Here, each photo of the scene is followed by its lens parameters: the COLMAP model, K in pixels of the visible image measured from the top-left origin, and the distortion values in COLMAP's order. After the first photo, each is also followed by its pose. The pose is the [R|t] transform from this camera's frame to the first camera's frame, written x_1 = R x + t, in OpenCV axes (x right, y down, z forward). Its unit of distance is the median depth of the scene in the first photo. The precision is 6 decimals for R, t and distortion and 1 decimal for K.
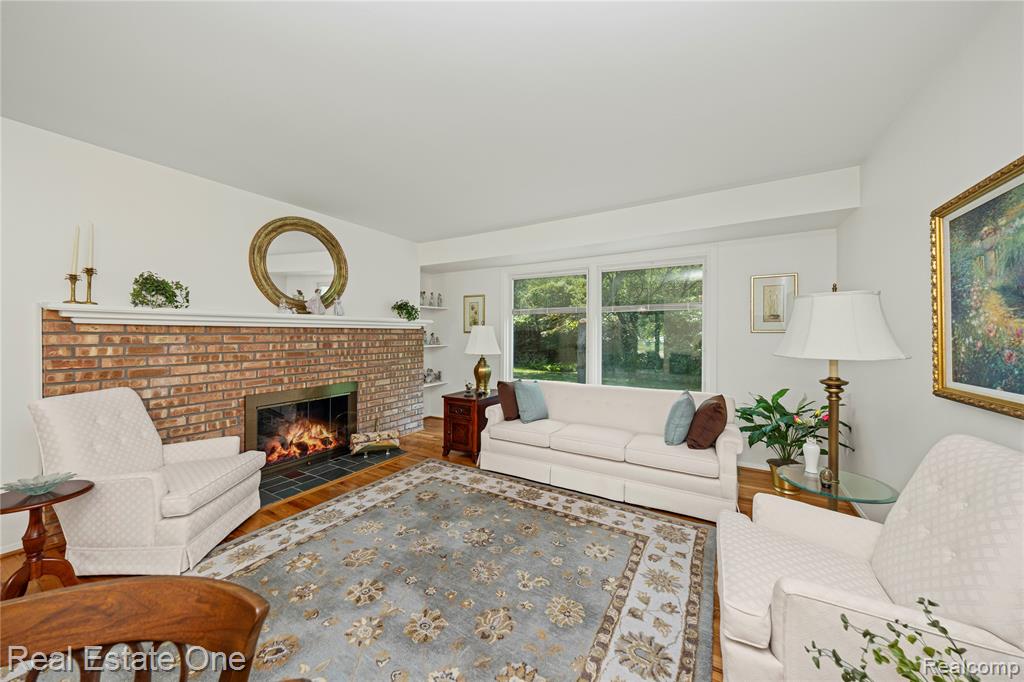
lens RADIAL K [[359.7, 0, 510.0], [0, 359.7, 335.2], [0, 0, 1]] dist [-0.010793, -0.000102]
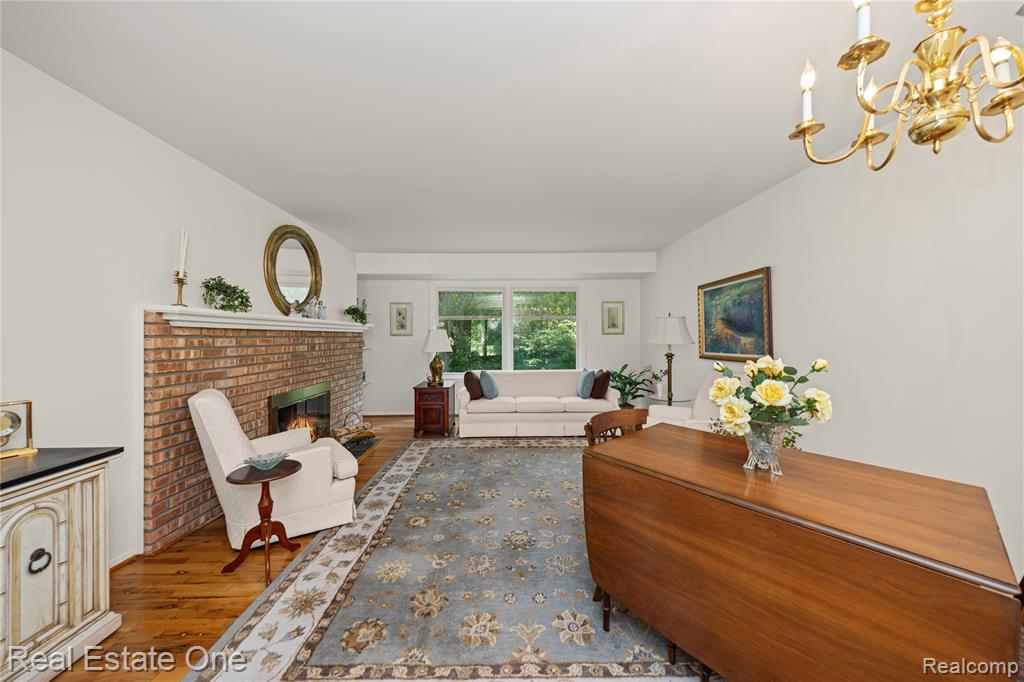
lens RADIAL K [[359.7, 0, 513.2], [0, 359.7, 337.2], [0, 0, 1]] dist [-0.010793, -0.000102]
pose [[0.850026, -0.007294, 0.526691, -0.692756], [0.009043, 0.999959, -0.000745, 0.004855], [-0.526663, 0.005396, 0.850057, -0.264440]]
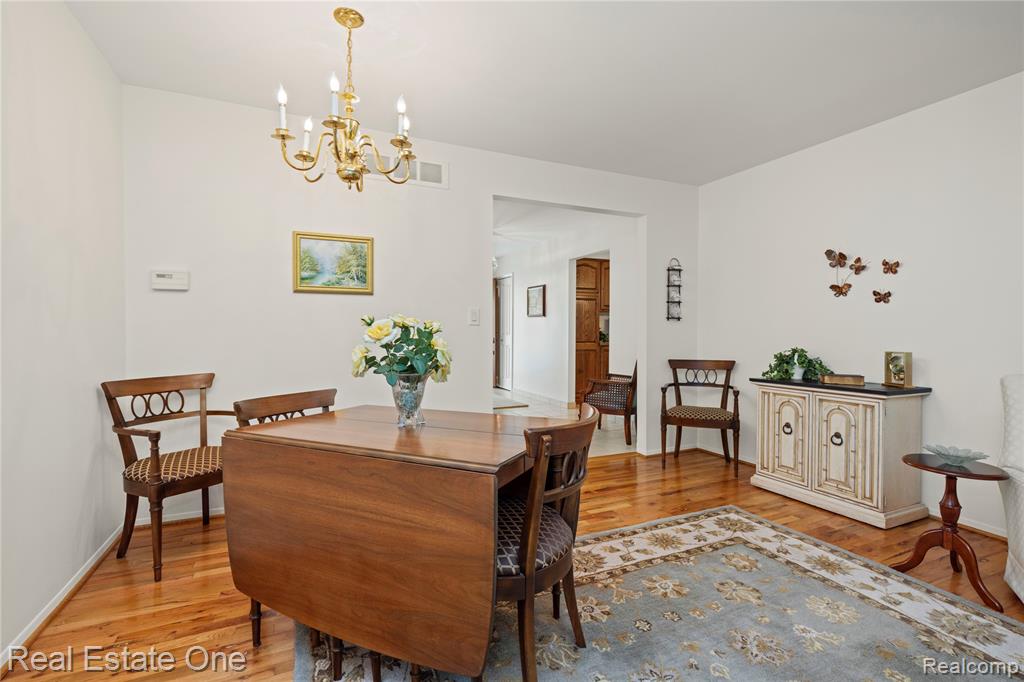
lens RADIAL K [[470.1, 0, 519.0], [0, 470.1, 342.0], [0, 0, 1]] dist [0.004689, -0.000462]
pose [[-0.561038, 0.015637, -0.827643, 0.216311], [-0.010183, 0.999616, 0.025789, 0.050355], [0.827728, 0.022897, -0.560663, 0.397827]]
